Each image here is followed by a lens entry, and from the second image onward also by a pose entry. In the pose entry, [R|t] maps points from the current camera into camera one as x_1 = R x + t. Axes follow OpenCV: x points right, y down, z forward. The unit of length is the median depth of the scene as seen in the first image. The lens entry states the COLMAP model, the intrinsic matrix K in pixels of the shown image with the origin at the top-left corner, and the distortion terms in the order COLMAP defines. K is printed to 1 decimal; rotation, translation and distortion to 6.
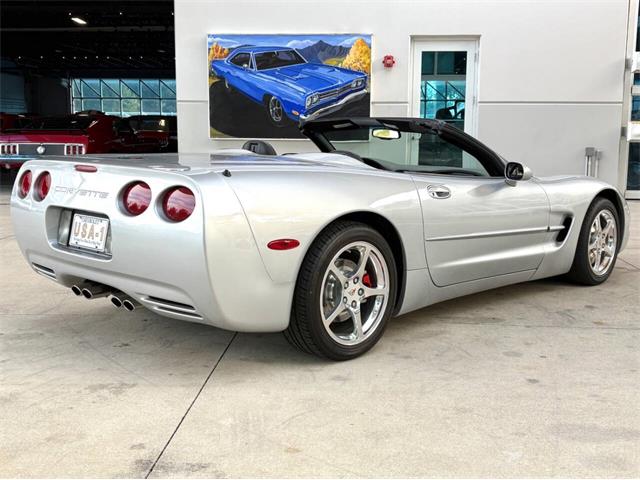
lens RADIAL K [[754.2, 0, 320.0], [0, 754.2, 240.0], [0, 0, 1]] dist [0.178391, -0.505344]
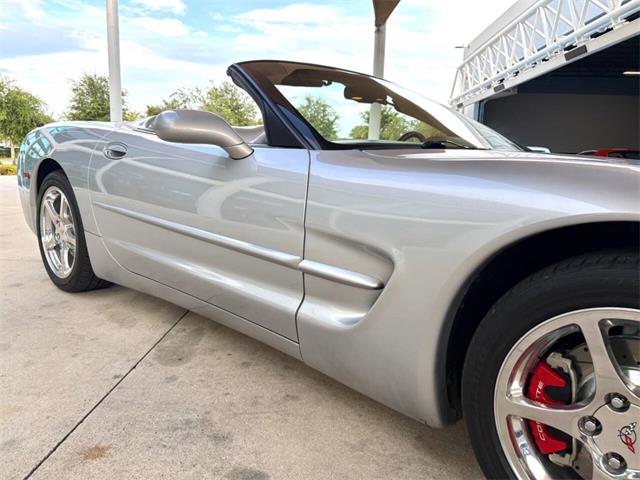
lens RADIAL K [[484.1, 0, 320.0], [0, 484.1, 240.0], [0, 0, 1]] dist [0.031892, -0.008572]
pose [[0.023566, 0.160427, -0.986766, 0.496655], [-0.176606, 0.972185, 0.153838, -0.064044], [0.983999, 0.170644, 0.051243, 0.859572]]
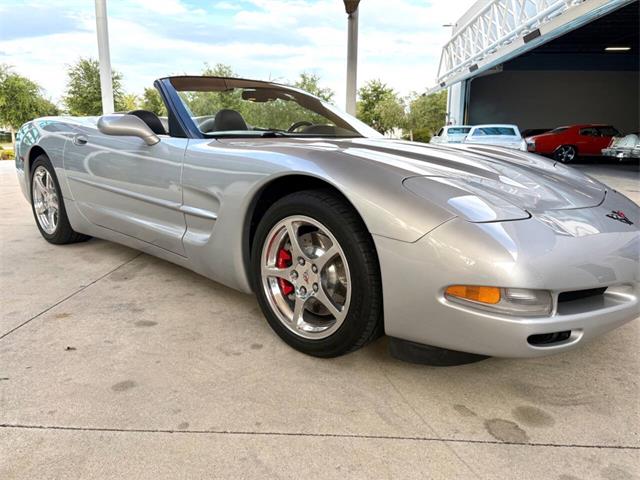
lens RADIAL K [[484.1, 0, 320.0], [0, 484.1, 240.0], [0, 0, 1]] dist [0.031892, -0.008572]
pose [[0.019541, 0.199829, -0.979636, 0.667789], [-0.159517, 0.967895, 0.194252, -0.085178], [0.987002, 0.152473, 0.050789, 0.962883]]
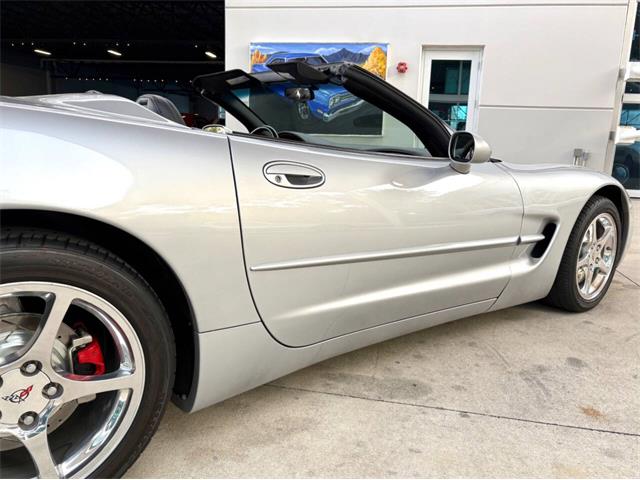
lens RADIAL K [[494.3, 0, 324.0], [0, 494.3, 237.8], [0, 0, 1]] dist [0.028821, -0.005572]
pose [[0.991828, 0.055402, -0.114925, 0.155093], [-0.049128, 0.997180, 0.056727, -0.028985], [0.117744, -0.050617, 0.991753, 0.473317]]
